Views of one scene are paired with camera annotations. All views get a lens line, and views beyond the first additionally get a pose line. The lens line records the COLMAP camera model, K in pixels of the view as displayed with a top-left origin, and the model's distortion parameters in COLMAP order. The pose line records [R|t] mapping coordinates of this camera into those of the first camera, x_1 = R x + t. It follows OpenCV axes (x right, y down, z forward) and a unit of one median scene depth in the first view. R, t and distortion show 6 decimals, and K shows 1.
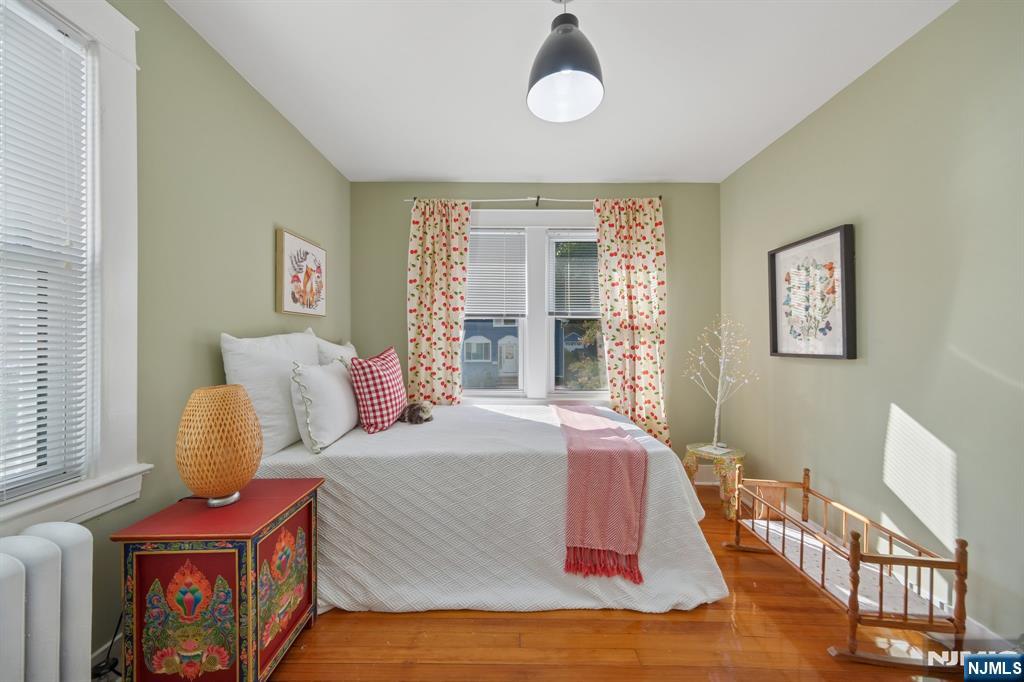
lens RADIAL K [[346.9, 0, 506.5], [0, 346.9, 340.7], [0, 0, 1]] dist [0.000332, 0.001489]
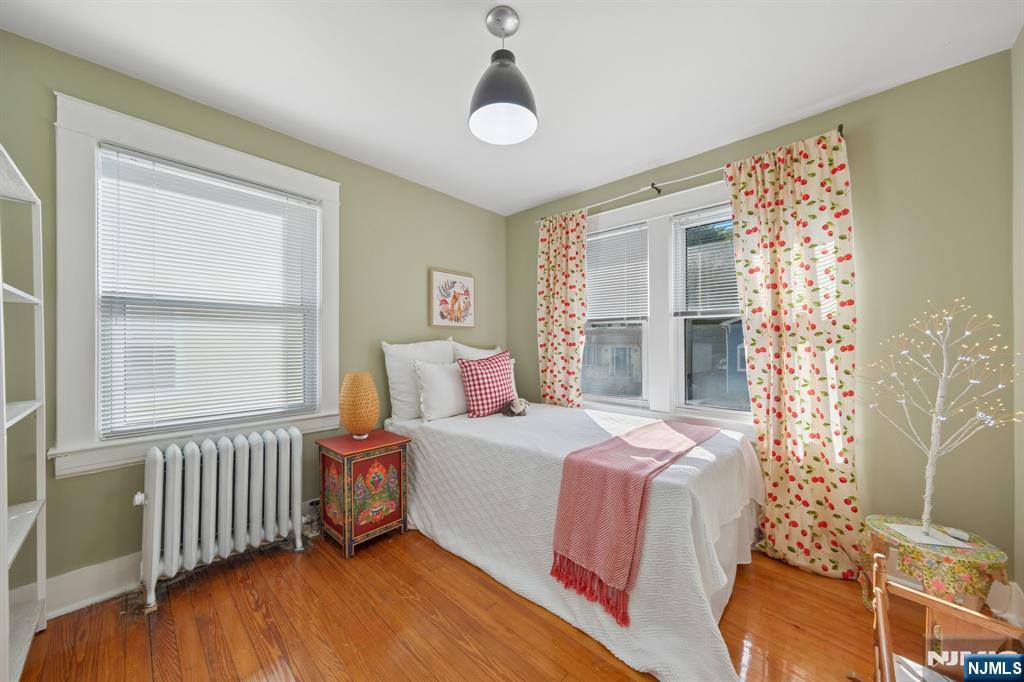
lens RADIAL K [[356.7, 0, 515.2], [0, 356.7, 343.9], [0, 0, 1]] dist [0.000509, 0.000271]
pose [[0.741766, -0.002732, -0.670653, 0.445022], [-0.000120, 0.999991, -0.004206, -0.001167], [0.670659, 0.003200, 0.741759, 0.087549]]
